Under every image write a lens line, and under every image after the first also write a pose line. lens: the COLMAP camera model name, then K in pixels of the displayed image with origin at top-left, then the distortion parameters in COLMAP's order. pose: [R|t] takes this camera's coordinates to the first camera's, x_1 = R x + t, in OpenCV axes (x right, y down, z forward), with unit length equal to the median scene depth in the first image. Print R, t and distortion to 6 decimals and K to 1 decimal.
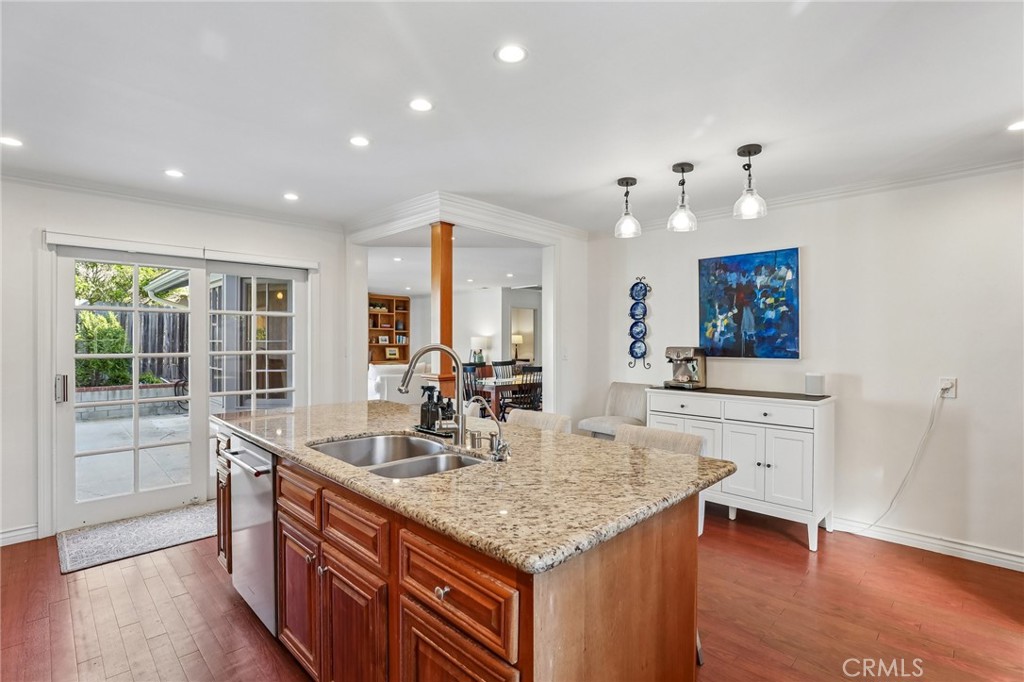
lens RADIAL K [[470.3, 0, 516.0], [0, 470.3, 340.5], [0, 0, 1]] dist [-0.057393, 0.013893]
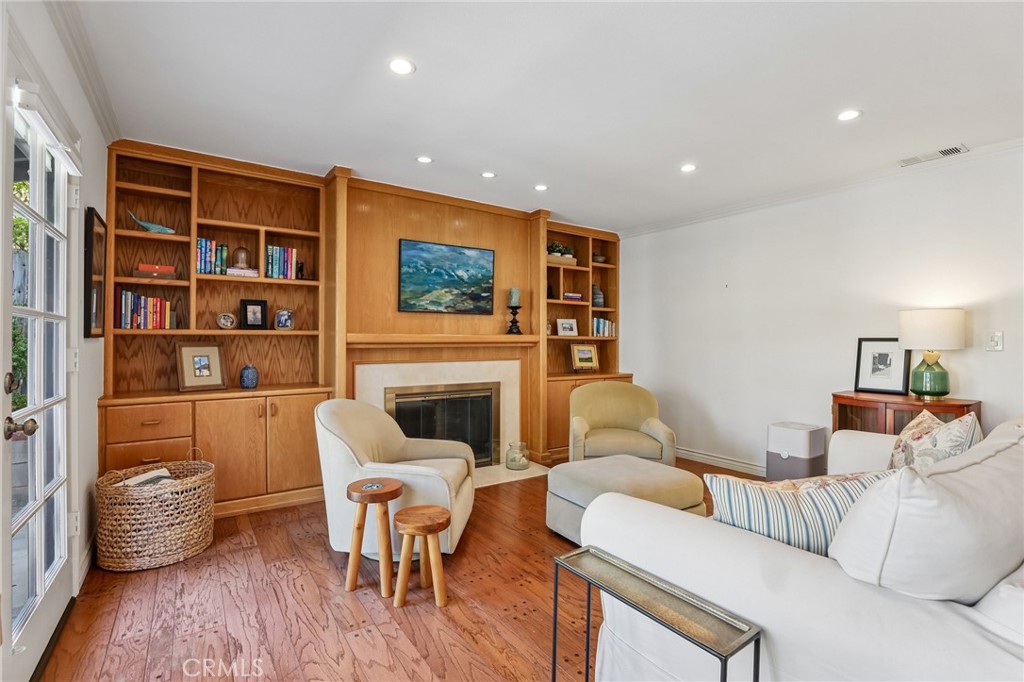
lens RADIAL K [[468.8, 0, 512.0], [0, 468.8, 341.0], [0, 0, 1]] dist [-0.043461, 0.012727]
pose [[0.979966, 0.002342, -0.199149, -0.244208], [-0.002133, 0.999997, 0.001265, 0.011016], [0.199151, -0.000815, 0.979968, 0.549064]]
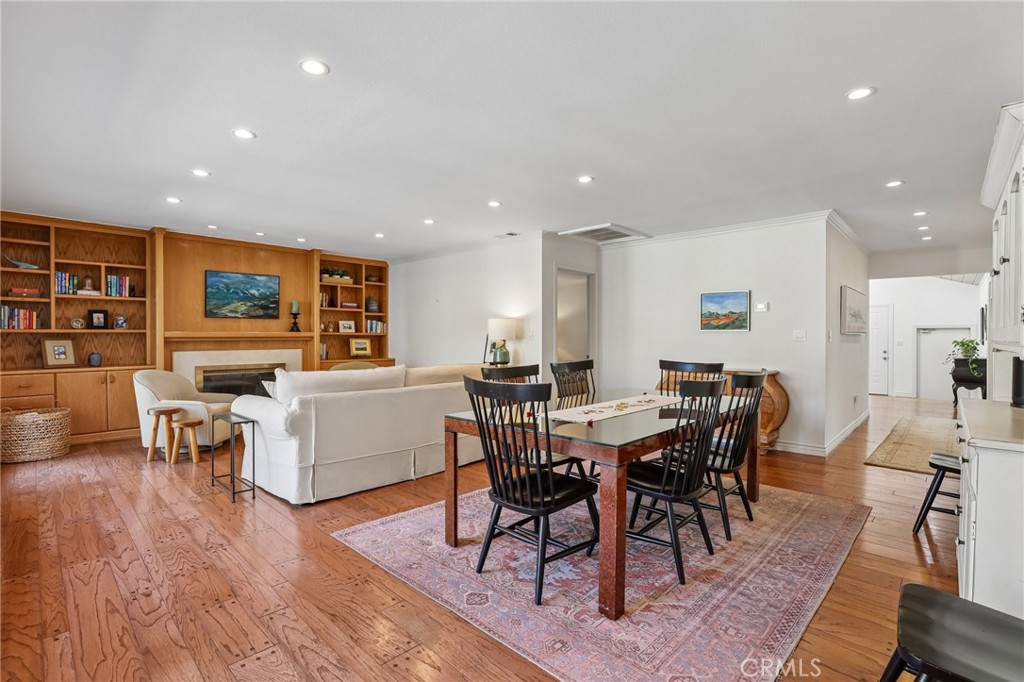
lens RADIAL K [[468.8, 0, 512.0], [0, 468.8, 341.0], [0, 0, 1]] dist [-0.043461, 0.012727]
pose [[0.999962, -0.001283, 0.008617, -0.059701], [0.001194, 0.999946, 0.010350, 0.011935], [-0.008630, -0.010339, 0.999909, 0.351857]]
